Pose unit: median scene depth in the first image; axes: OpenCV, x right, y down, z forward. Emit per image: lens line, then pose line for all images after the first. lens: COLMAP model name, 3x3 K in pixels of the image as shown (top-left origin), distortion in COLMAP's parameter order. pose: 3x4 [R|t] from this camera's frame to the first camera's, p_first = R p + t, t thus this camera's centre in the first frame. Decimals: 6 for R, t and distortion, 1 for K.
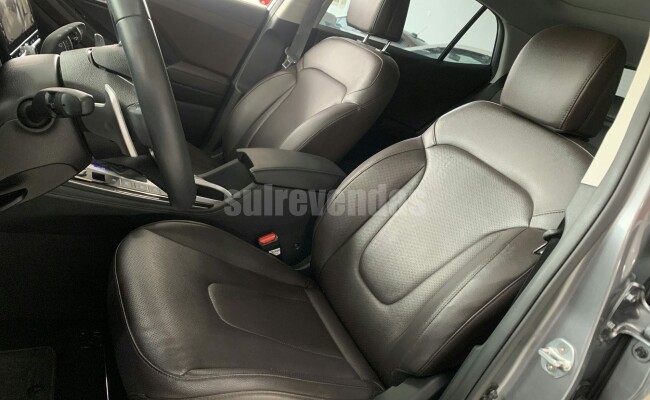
lens RADIAL K [[501.8, 0, 325.0], [0, 501.8, 200.0], [0, 0, 1]] dist [0.061248, -0.091162]
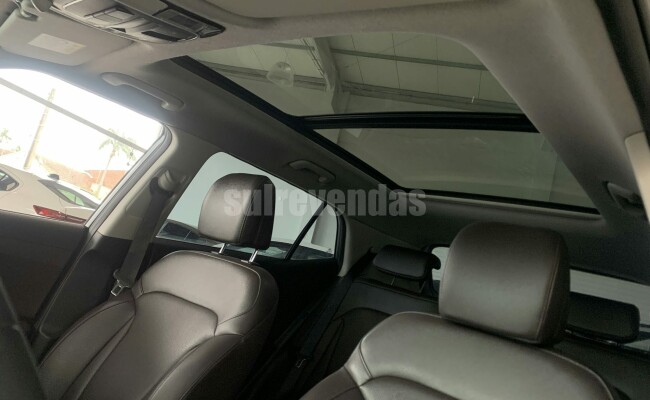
lens RADIAL K [[501.8, 0, 325.0], [0, 501.8, 200.0], [0, 0, 1]] dist [0.061248, -0.091162]
pose [[0.914754, -0.066055, 0.398574, -0.087477], [0.206784, 0.924077, -0.321437, -0.088113], [-0.347081, 0.376455, 0.858962, 0.186730]]
